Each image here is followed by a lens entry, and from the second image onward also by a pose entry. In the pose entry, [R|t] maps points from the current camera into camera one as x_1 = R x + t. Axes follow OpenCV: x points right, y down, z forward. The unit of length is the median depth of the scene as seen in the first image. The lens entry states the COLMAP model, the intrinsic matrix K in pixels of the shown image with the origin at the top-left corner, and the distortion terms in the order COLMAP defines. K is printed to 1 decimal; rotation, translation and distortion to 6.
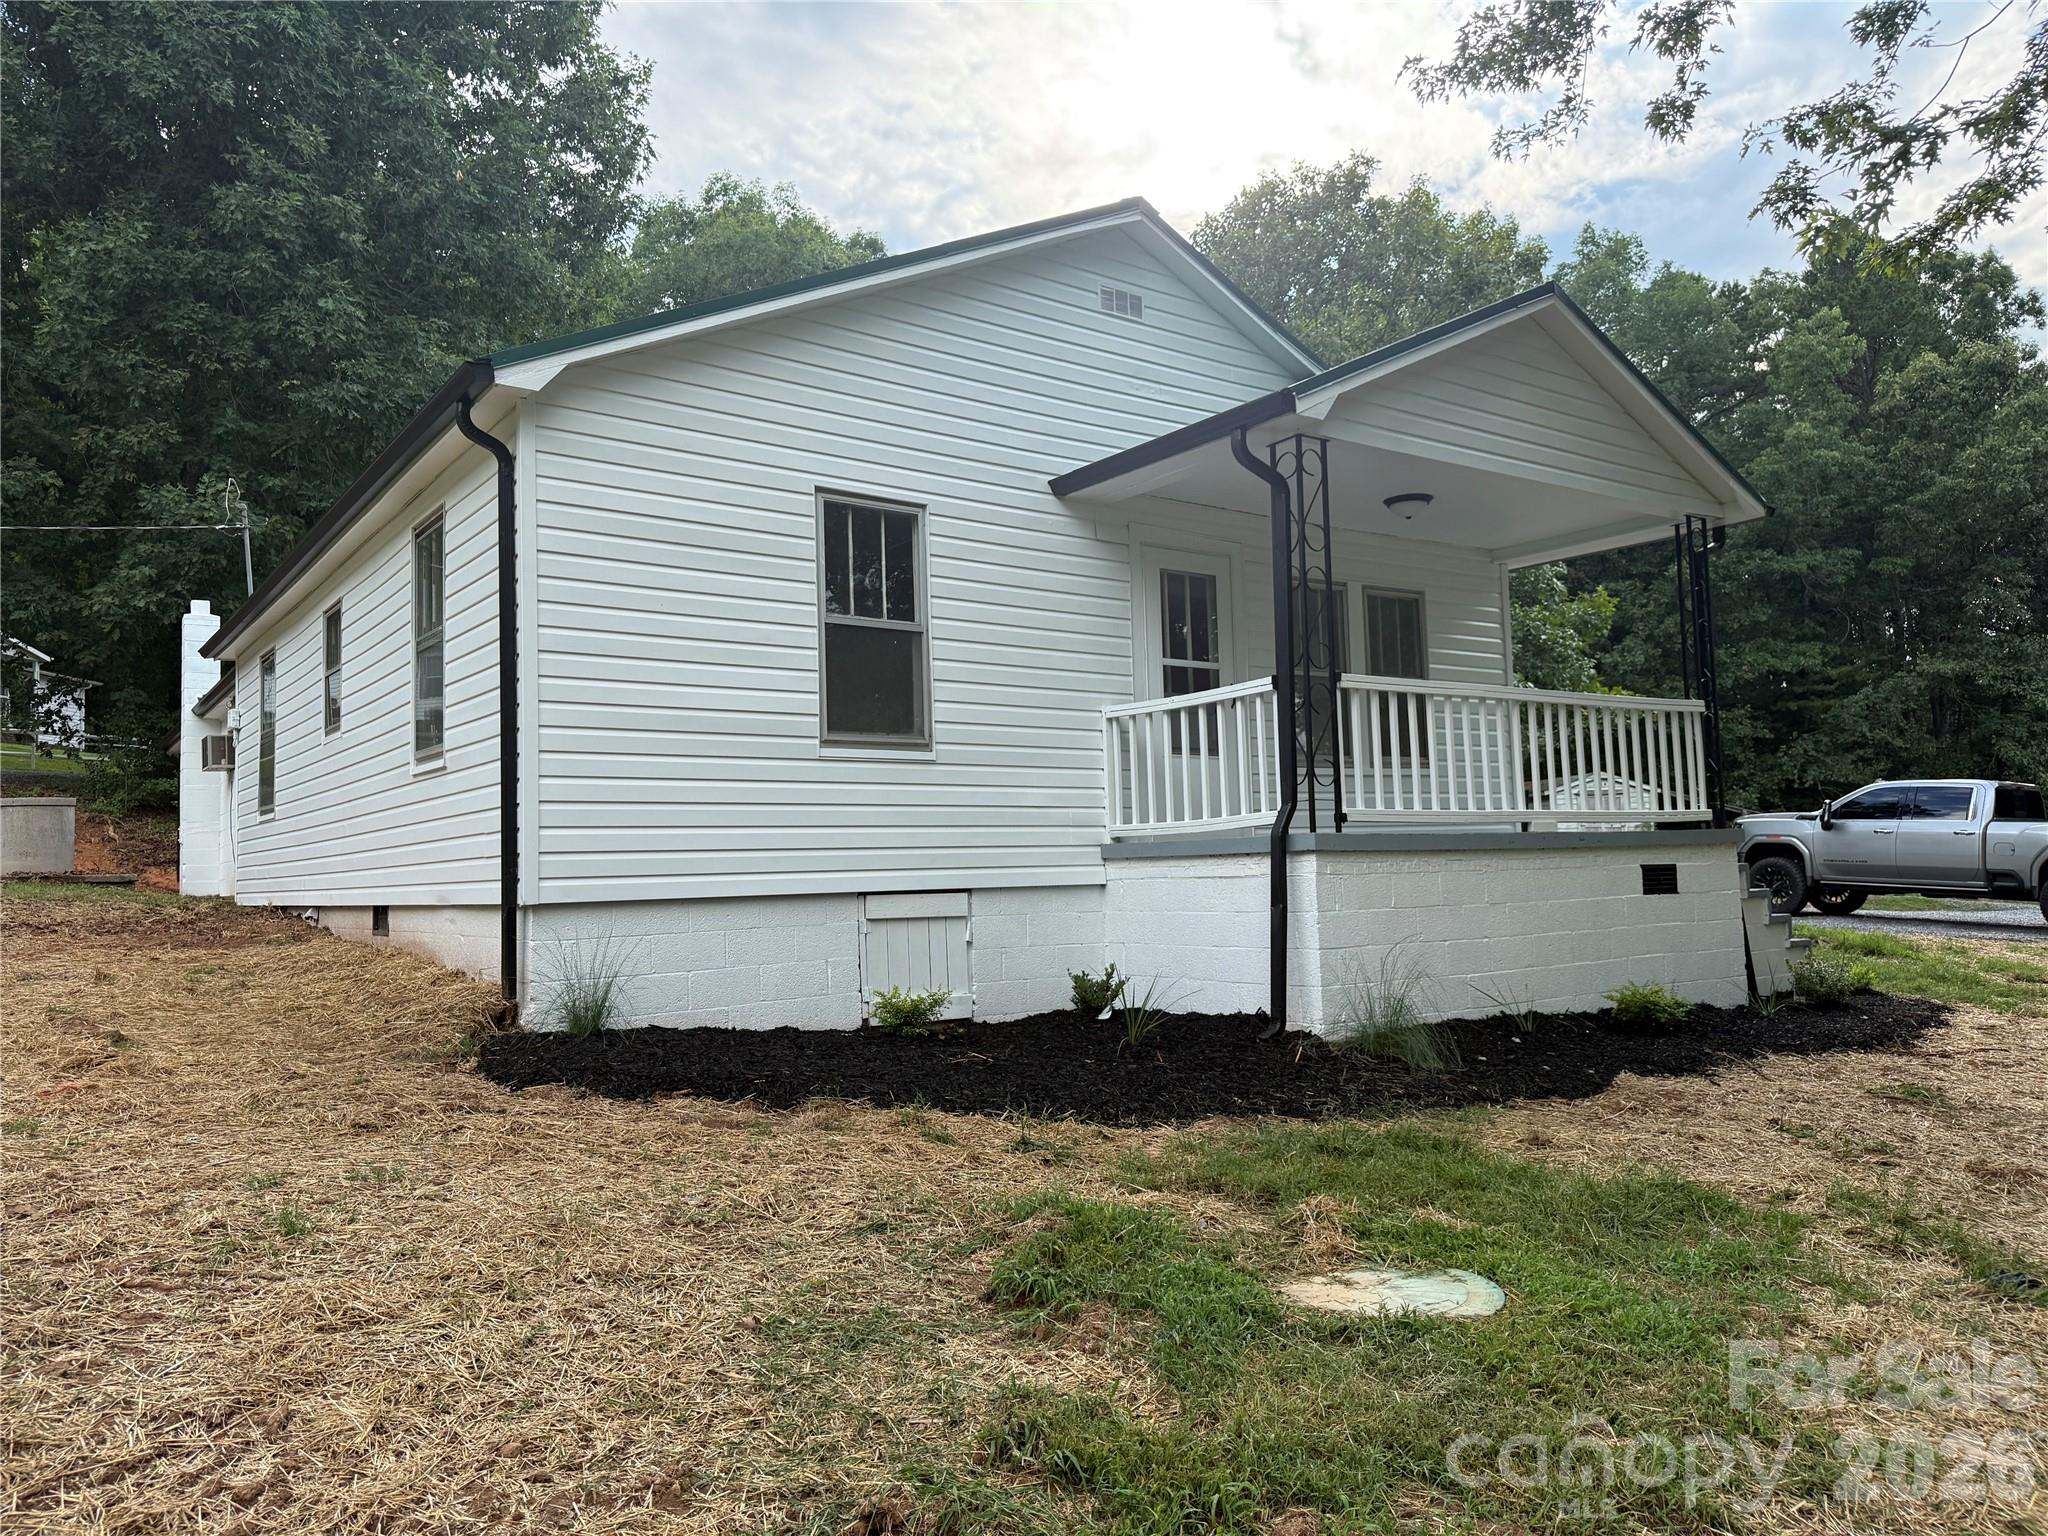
lens RADIAL K [[1438.5, 0, 1024.0], [0, 1438.5, 768.0], [0, 0, 1]] dist [0.042816, -0.041130]
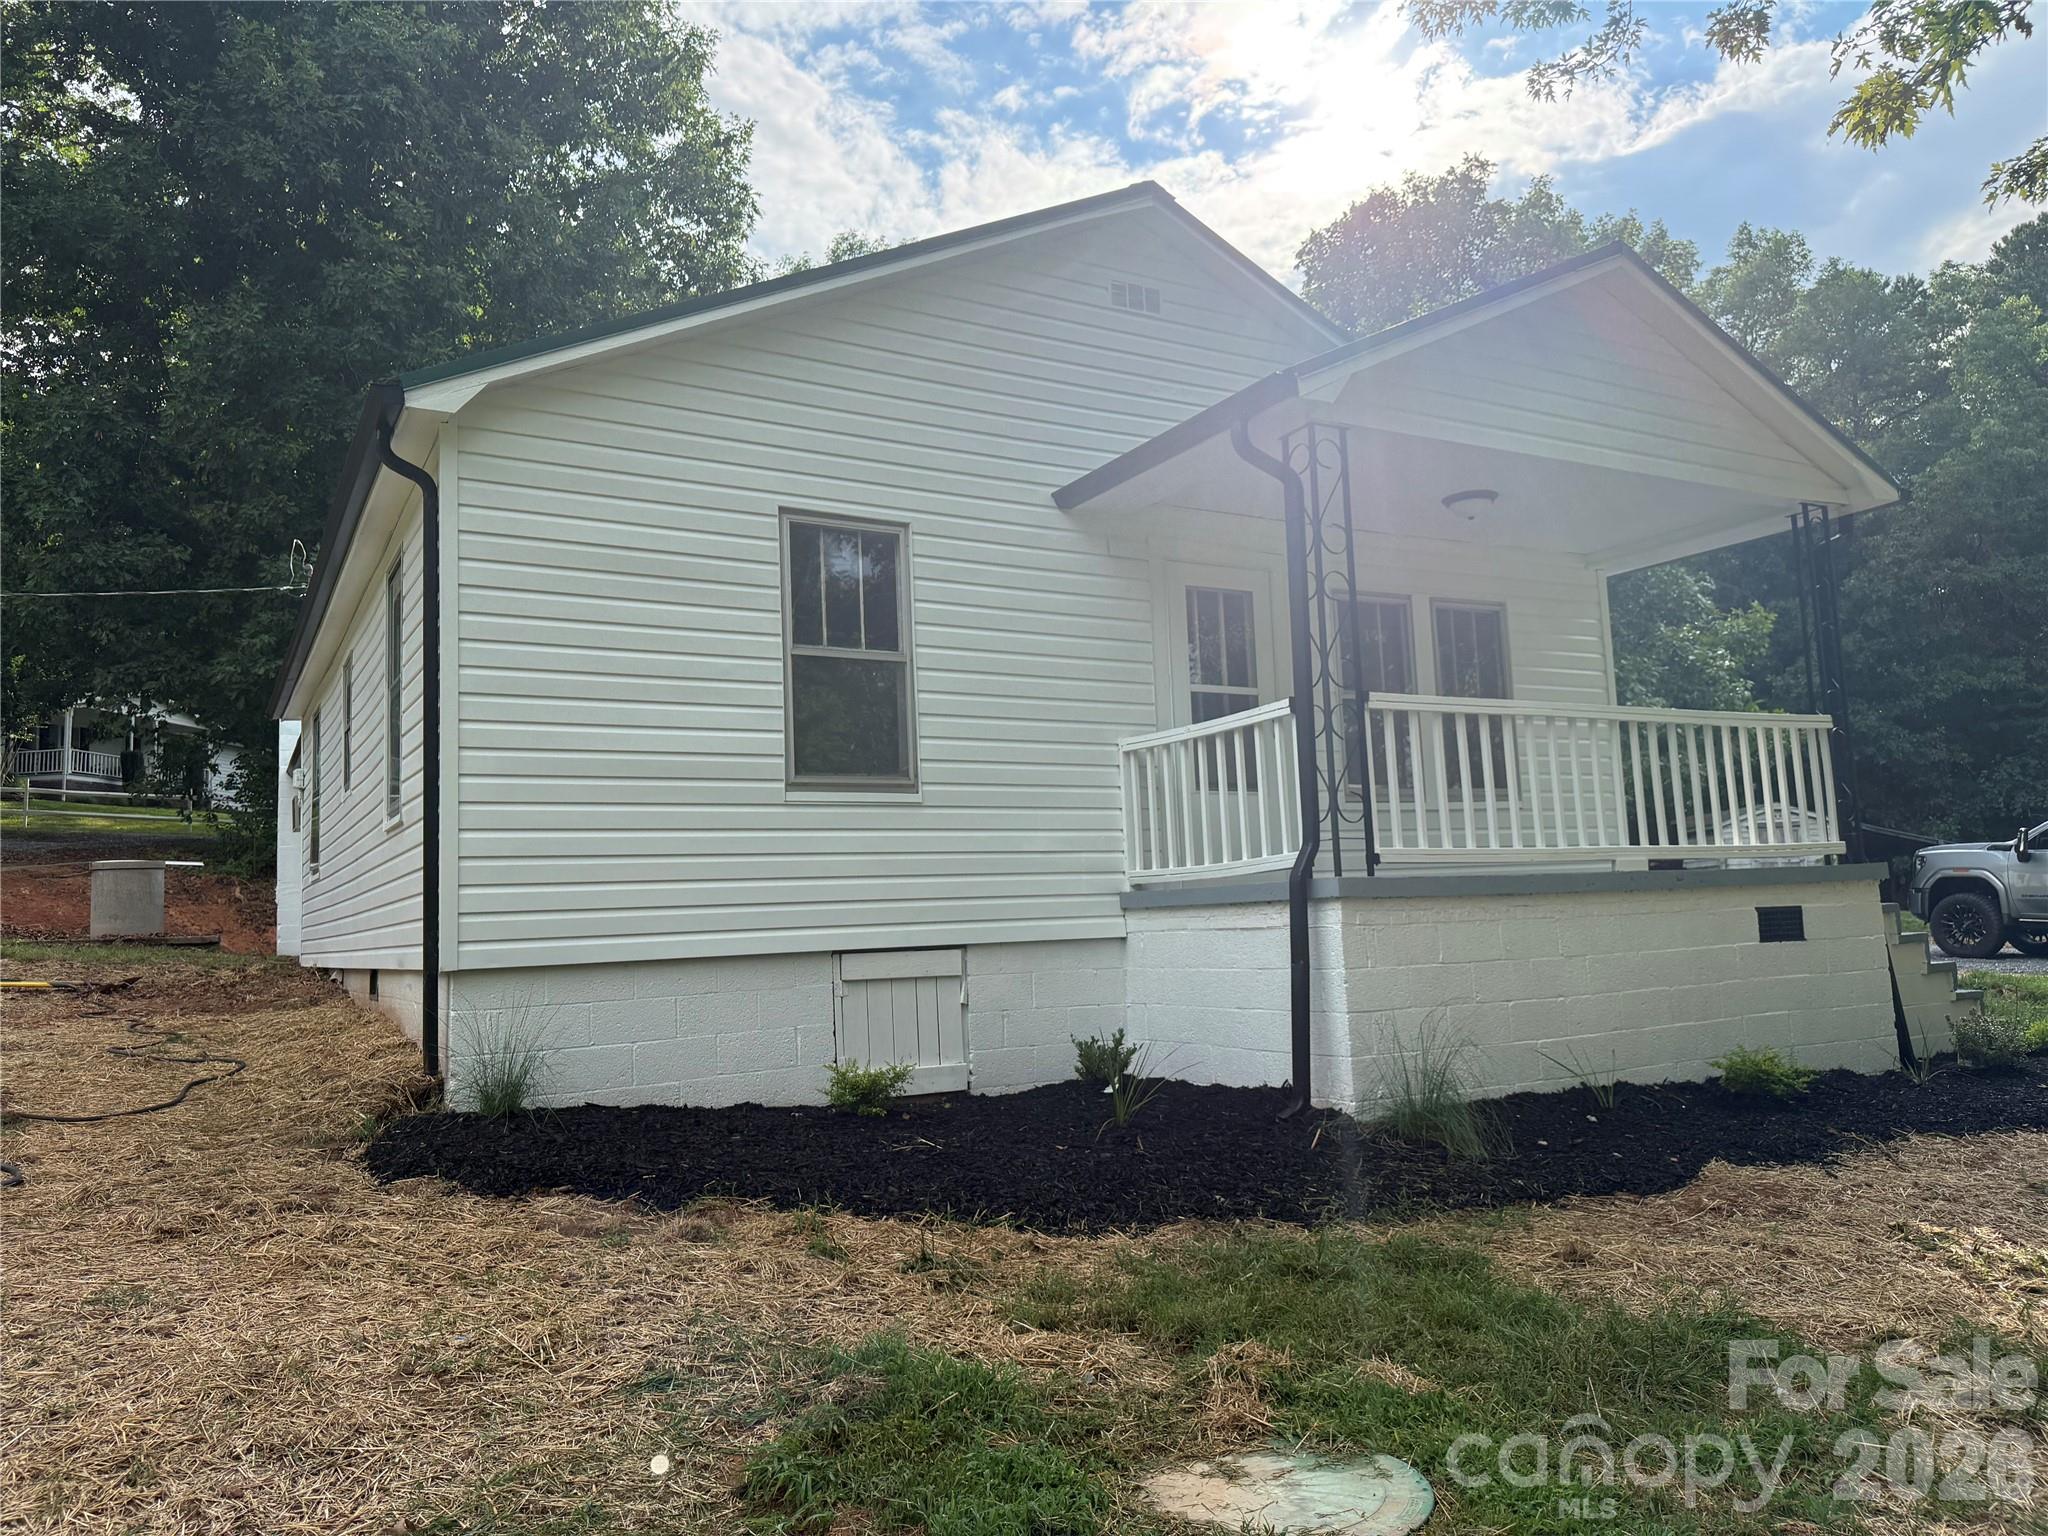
lens RADIAL K [[1438.5, 0, 1024.0], [0, 1438.5, 768.0], [0, 0, 1]] dist [0.042816, -0.041130]
pose [[0.993798, -0.024776, -0.108408, 0.095585], [0.021308, 0.999227, -0.033036, 0.003712], [0.109143, 0.030521, 0.993557, 0.102473]]
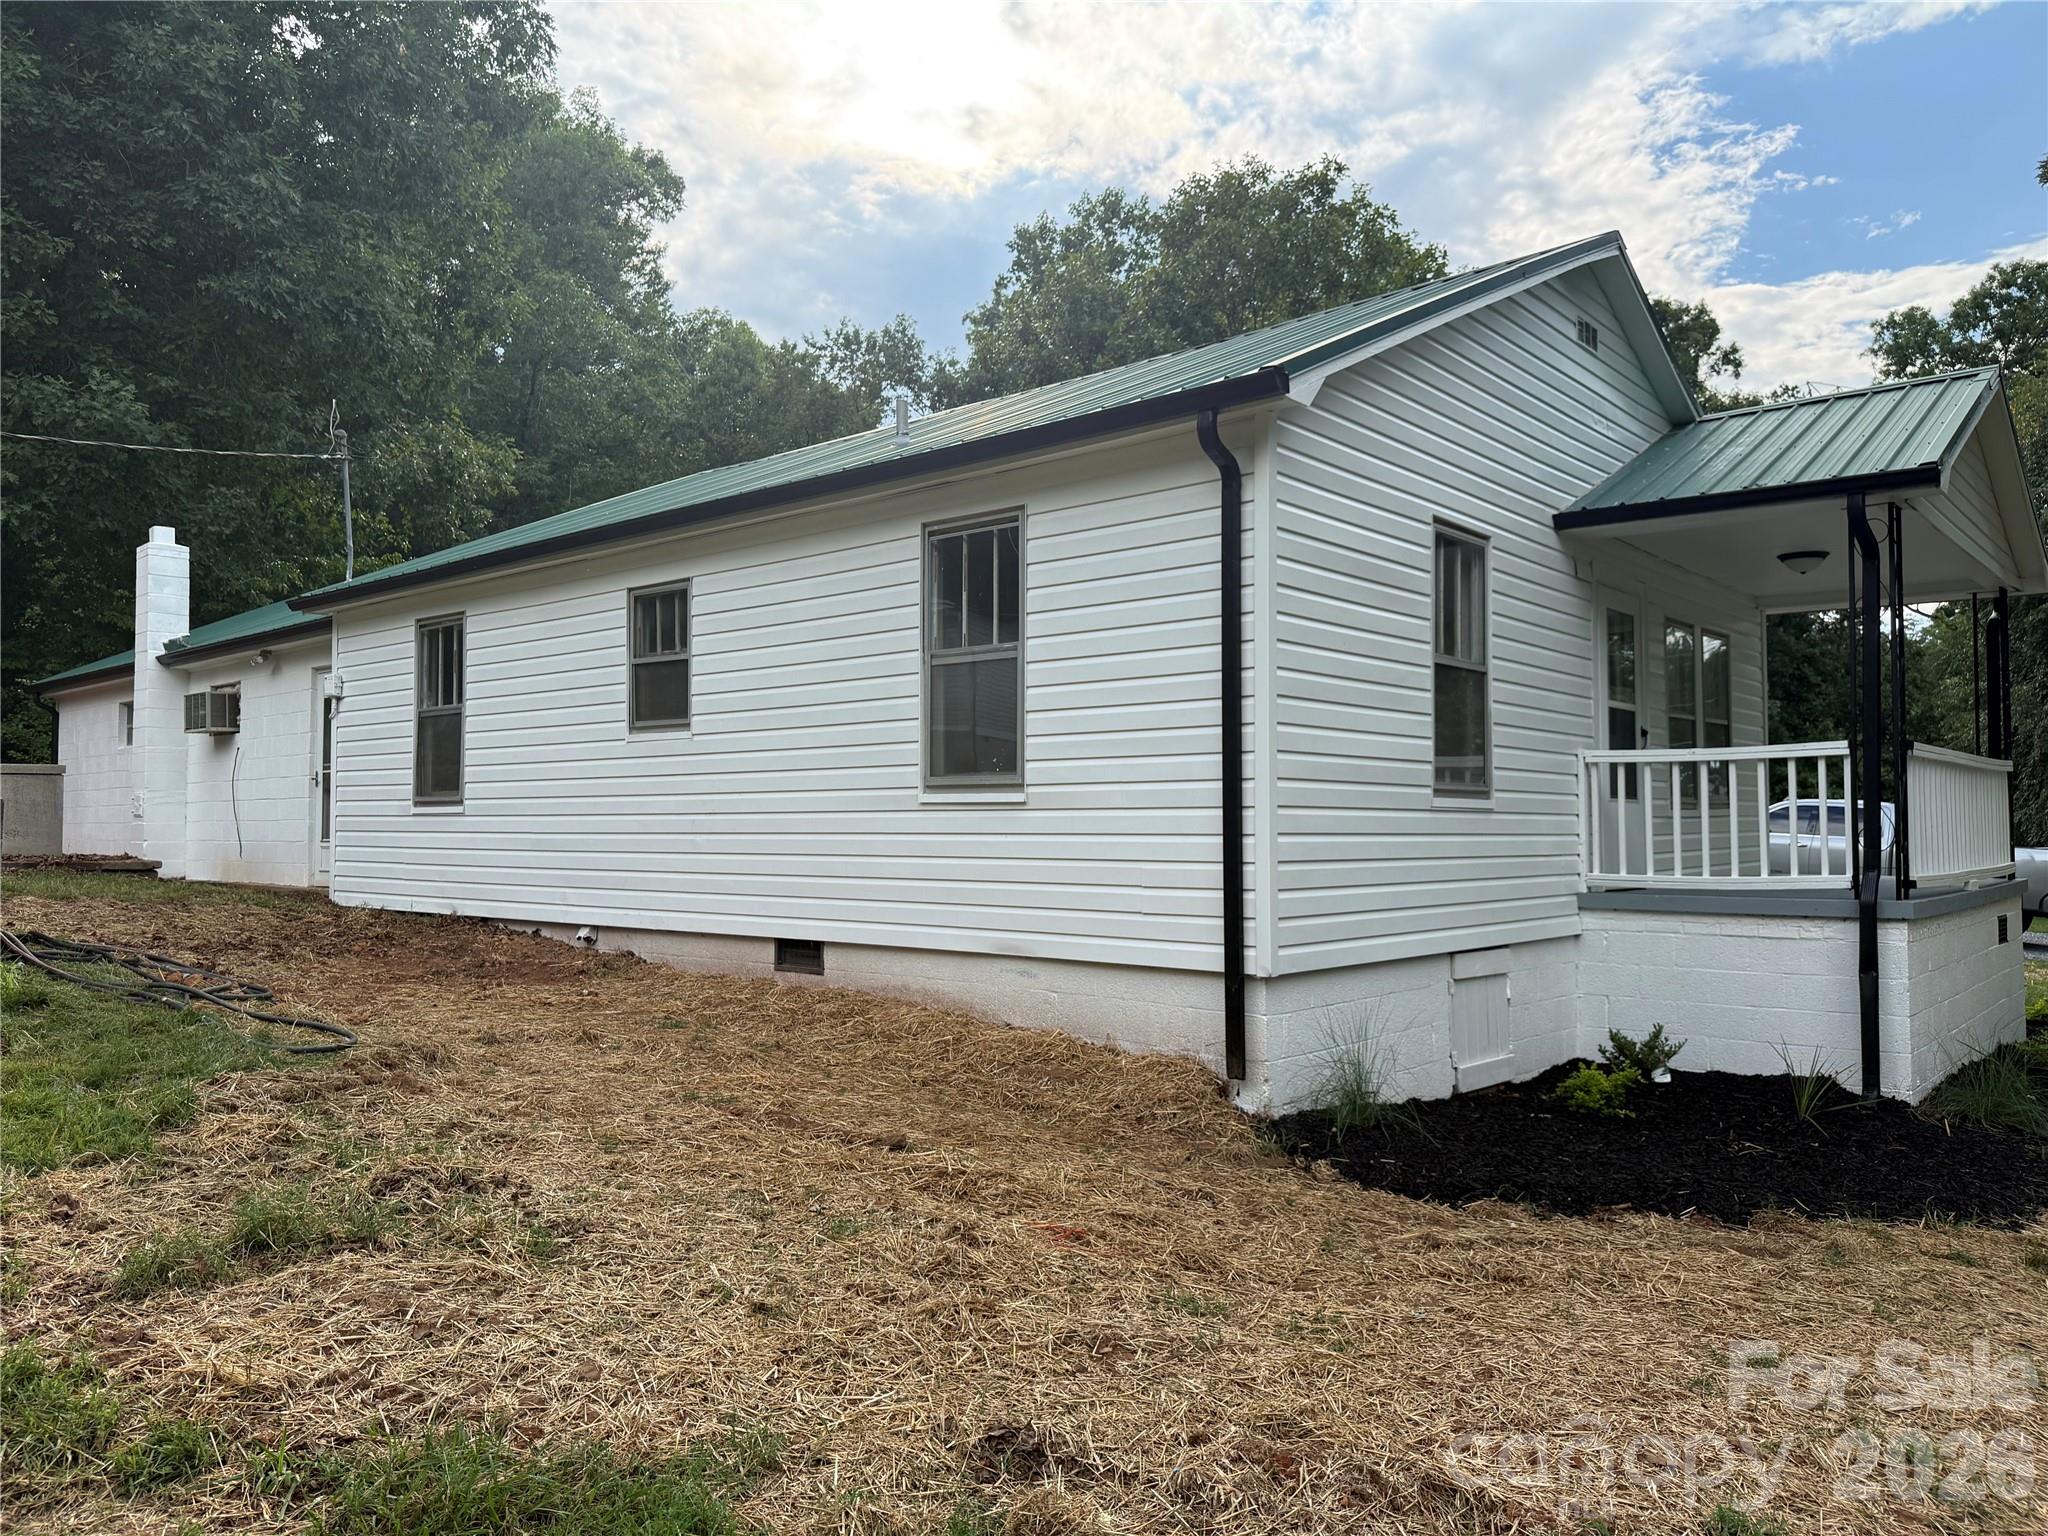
lens RADIAL K [[1438.5, 0, 1024.0], [0, 1438.5, 768.0], [0, 0, 1]] dist [0.042816, -0.041130]
pose [[0.973980, 0.037949, 0.223433, -0.547271], [-0.044712, 0.998680, 0.025287, -0.040461], [-0.222178, -0.034619, 0.974391, 0.133516]]
